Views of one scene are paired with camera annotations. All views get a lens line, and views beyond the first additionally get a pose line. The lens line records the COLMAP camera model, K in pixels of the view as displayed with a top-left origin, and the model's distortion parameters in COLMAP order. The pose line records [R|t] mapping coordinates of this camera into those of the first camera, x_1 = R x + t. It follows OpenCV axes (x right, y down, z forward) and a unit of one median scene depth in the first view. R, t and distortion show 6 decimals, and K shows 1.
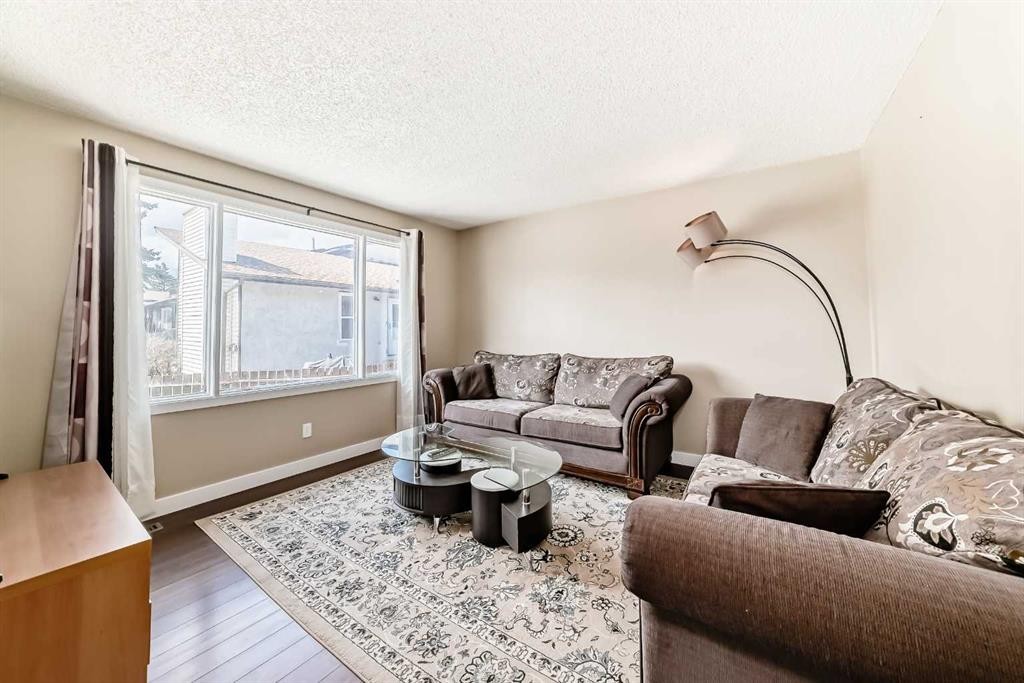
lens RADIAL K [[383.0, 0, 504.9], [0, 383.0, 332.4], [0, 0, 1]] dist [-0.020330, 0.000126]
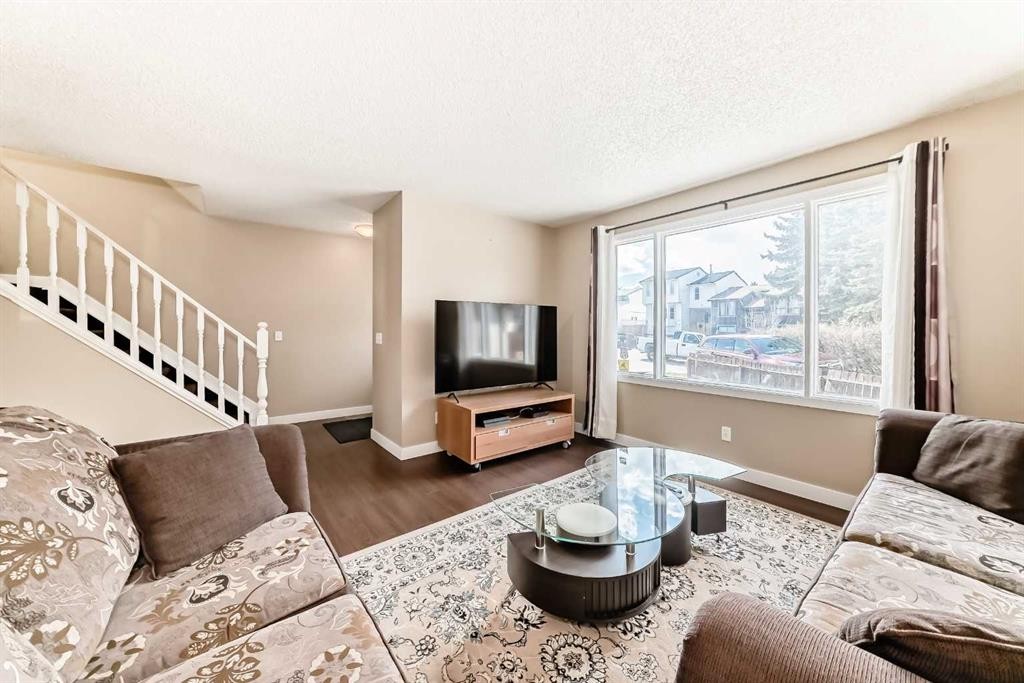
lens RADIAL K [[355.6, 0, 515.8], [0, 355.6, 343.5], [0, 0, 1]] dist [-0.027801, 0.006145]
pose [[-0.276790, 0.050789, -0.959587, 0.888676], [-0.002772, 0.998556, 0.053652, -0.030688], [0.960927, 0.017510, -0.276249, 1.330189]]
